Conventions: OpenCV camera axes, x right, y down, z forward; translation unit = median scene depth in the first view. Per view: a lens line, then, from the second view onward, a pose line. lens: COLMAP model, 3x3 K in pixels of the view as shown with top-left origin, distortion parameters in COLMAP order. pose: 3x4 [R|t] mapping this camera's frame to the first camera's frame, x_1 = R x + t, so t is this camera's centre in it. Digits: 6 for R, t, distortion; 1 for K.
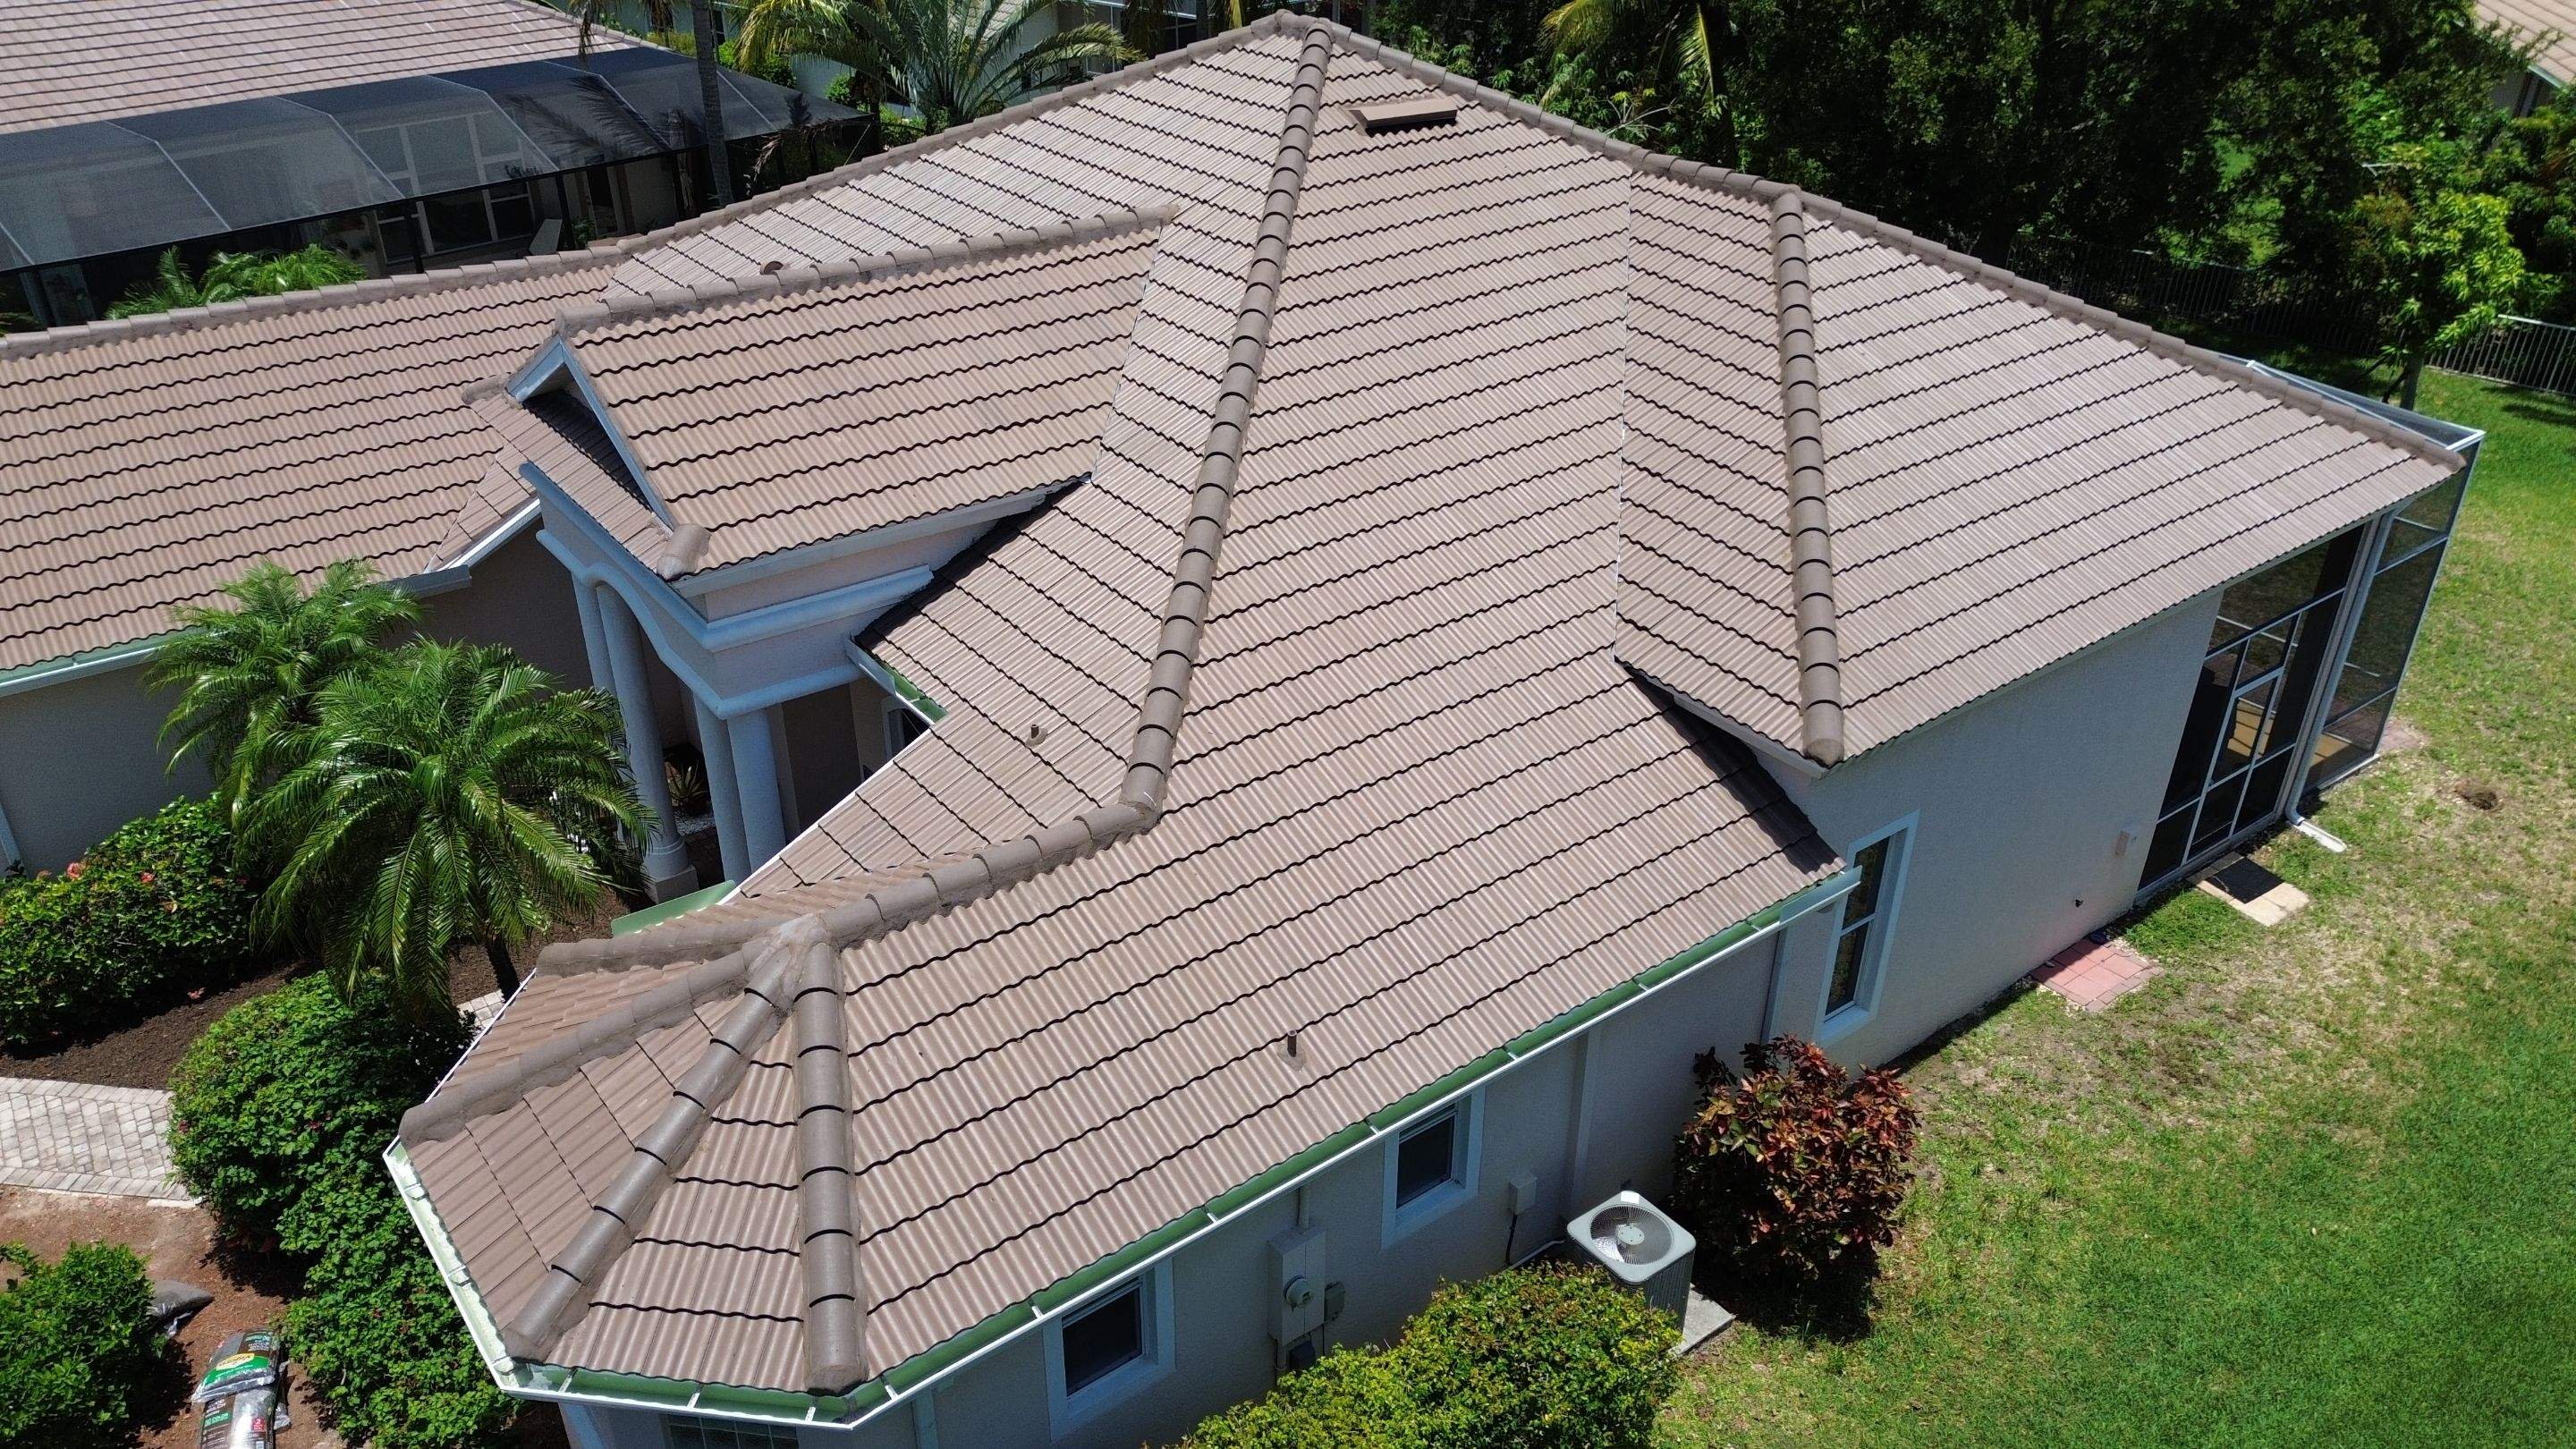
lens RADIAL K [[1822.8, 0, 1288.0], [0, 1822.8, 724.5], [0, 0, 1]] dist [0.095837, -0.111745]
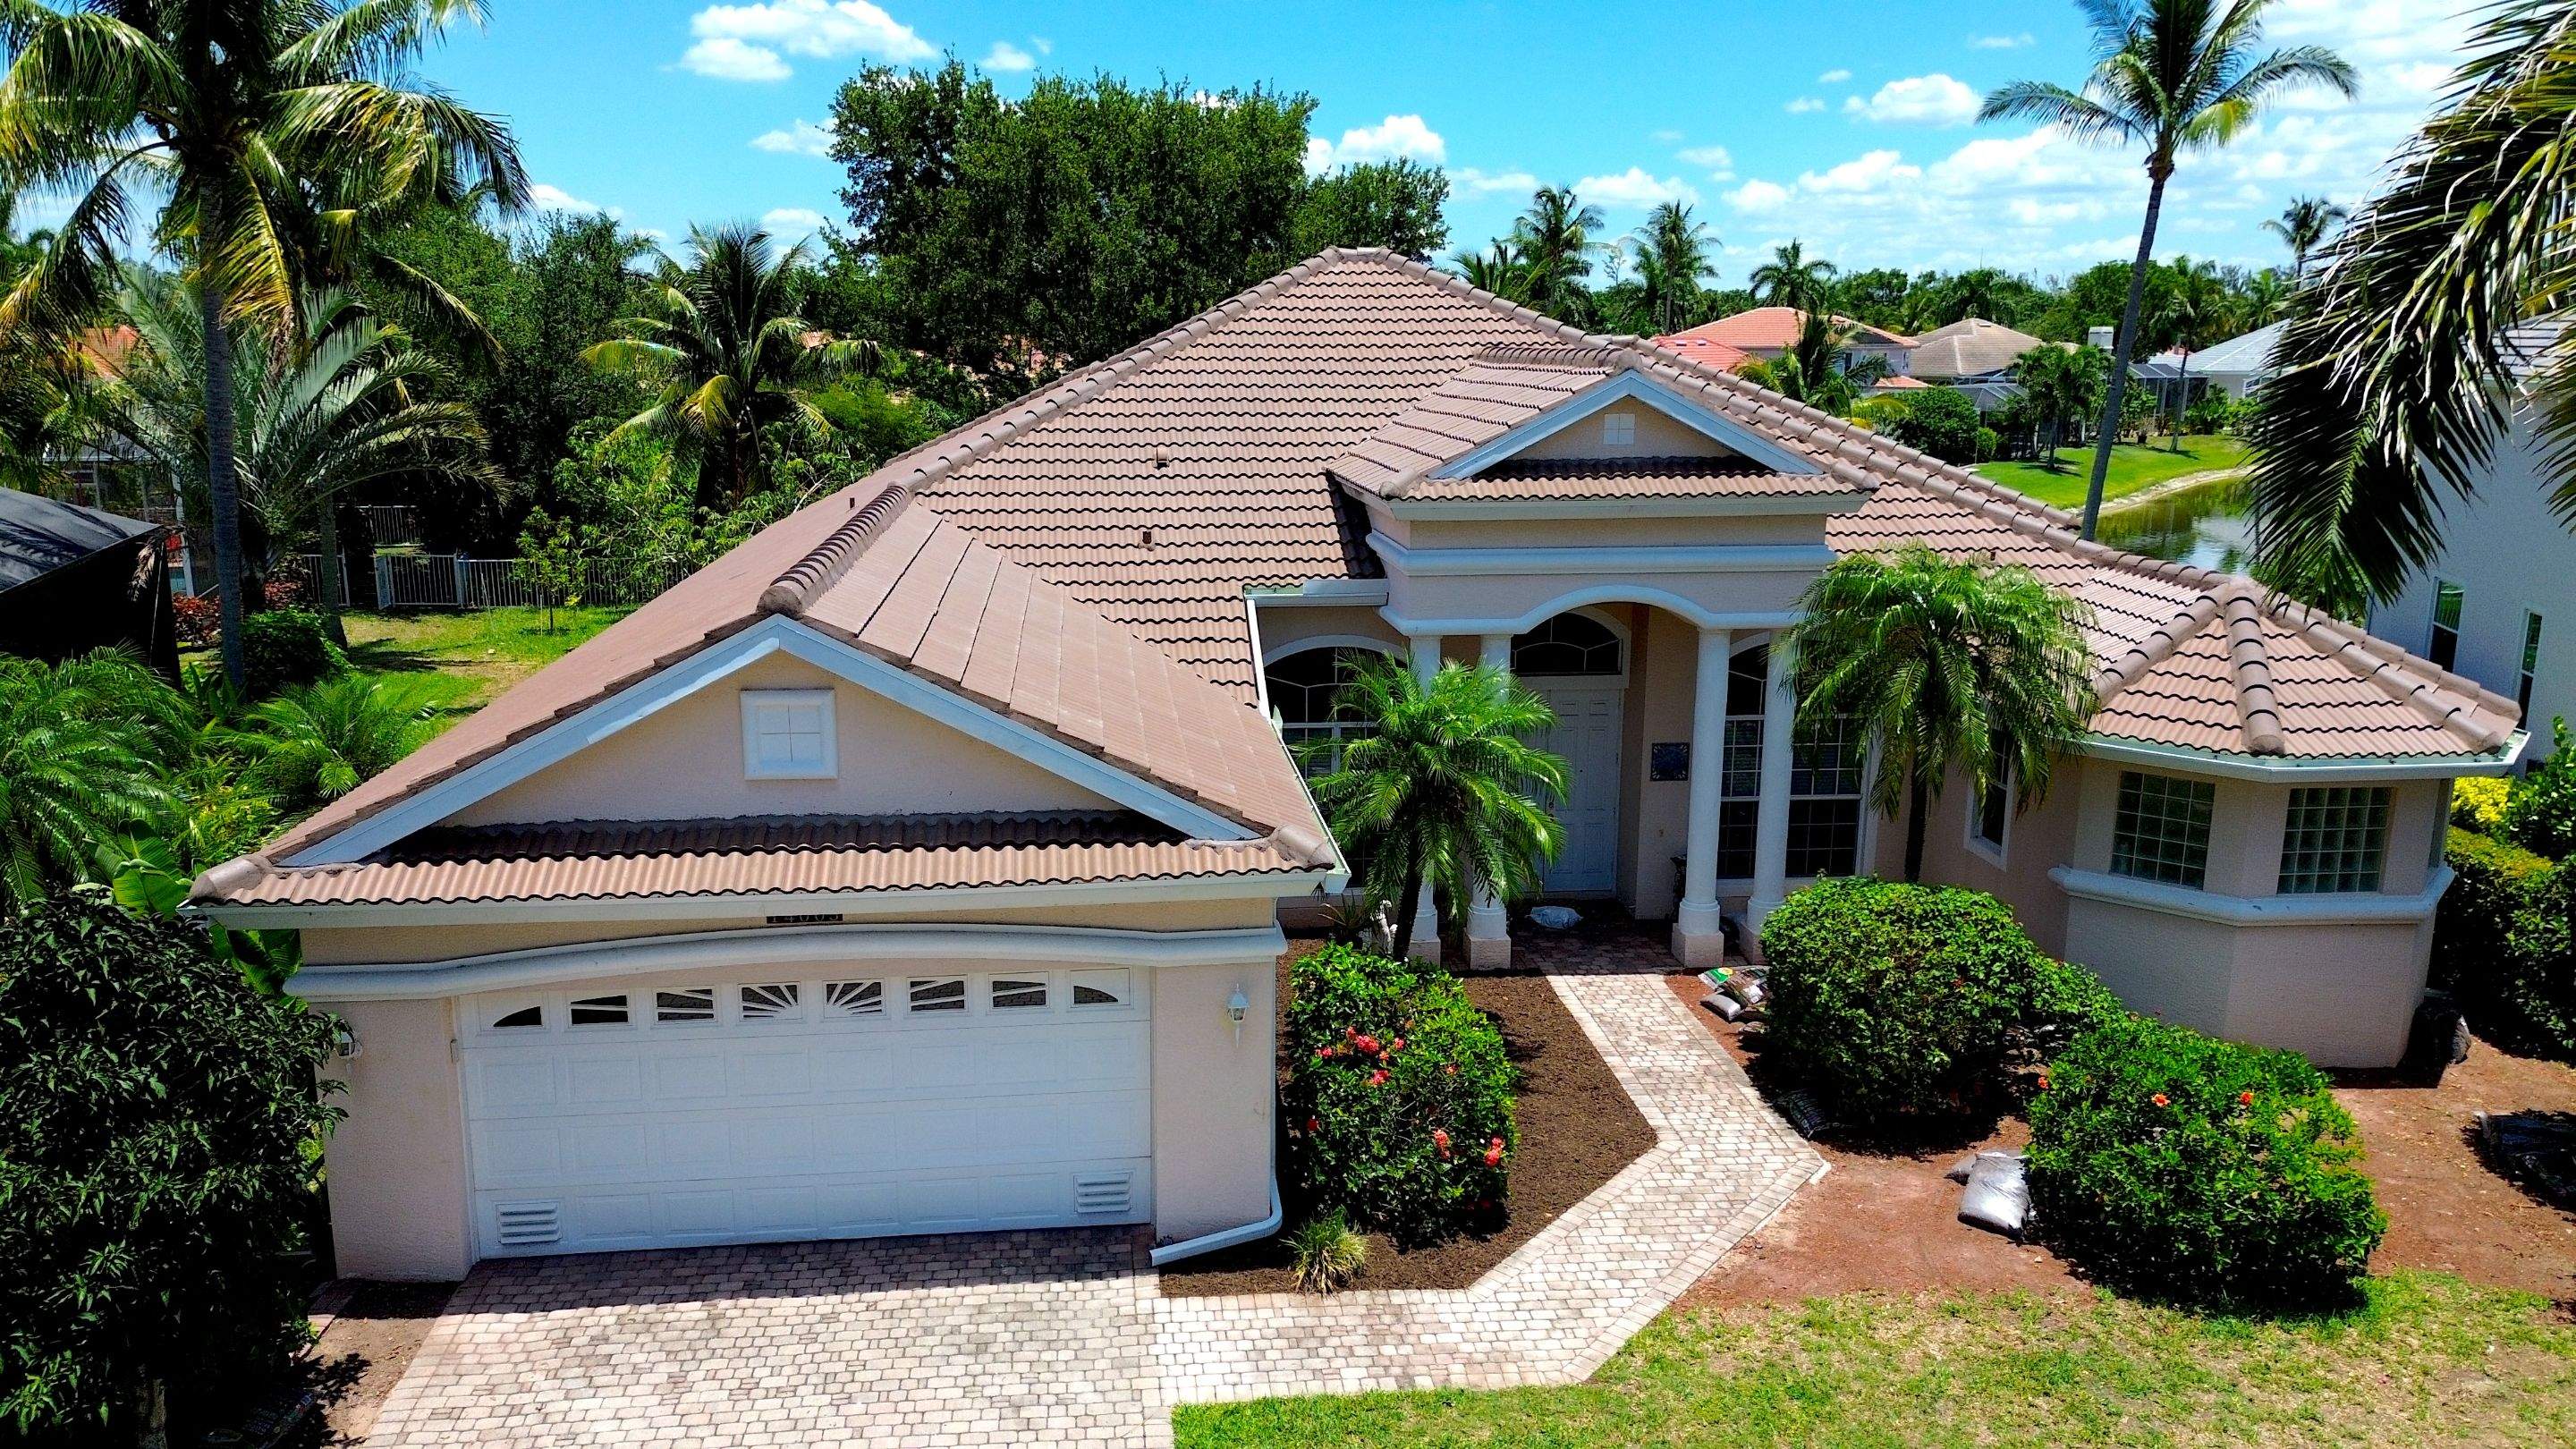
lens RADIAL K [[1855.4, 0, 1288.0], [0, 1855.4, 724.5], [0, 0, 1]] dist [0.039554, -0.047401]
pose [[0.513264, -0.185212, 0.838008, -1.385870], [0.420559, 0.905443, -0.057469, -0.019942], [-0.748125, 0.381928, 0.542624, 0.522221]]
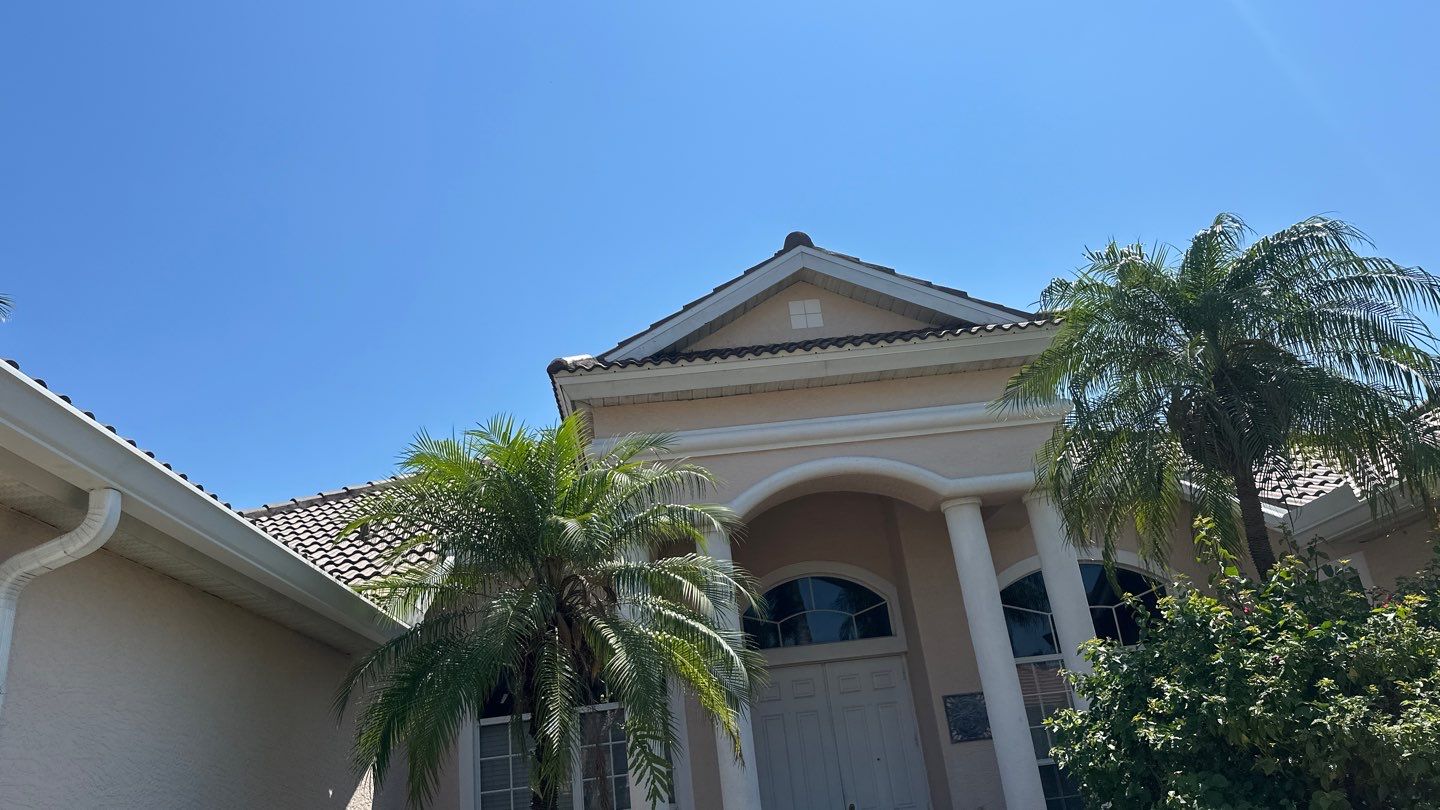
lens RADIAL K [[1019.0, 0, 720.0], [0, 1019.0, 405.0], [0, 0, 1]] dist [0.095837, -0.111745]
pose [[0.588065, 0.227506, 0.776158, -0.806599], [0.491517, 0.661580, -0.566324, 0.178384], [-0.642332, 0.714530, 0.277229, 0.809219]]
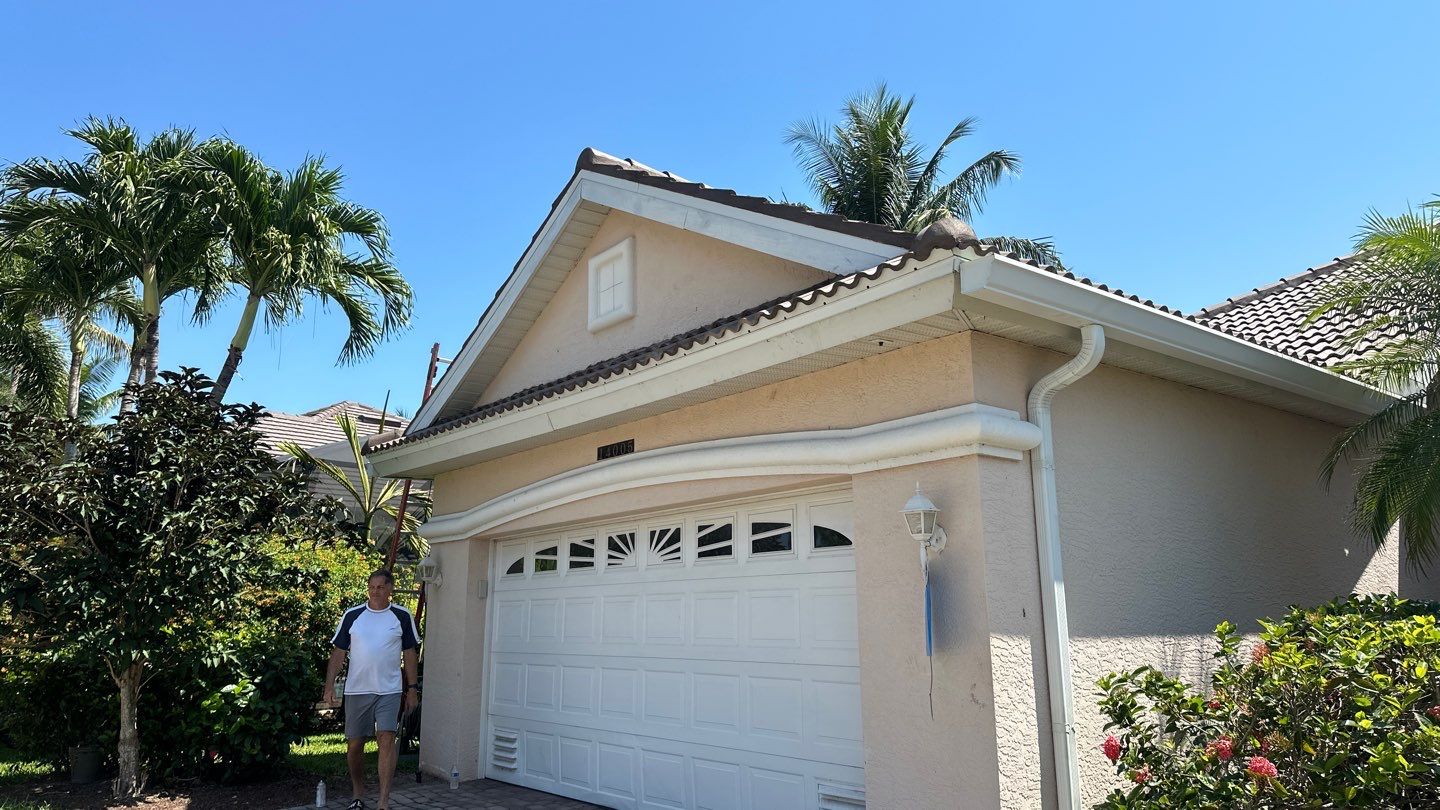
lens RADIAL K [[1019.0, 0, 720.0], [0, 1019.0, 405.0], [0, 0, 1]] dist [0.095837, -0.111745]
pose [[0.999754, -0.006552, 0.021195, -0.821387], [0.018953, 0.748763, -0.662567, 0.213005], [-0.011529, 0.662805, 0.748703, 0.761681]]
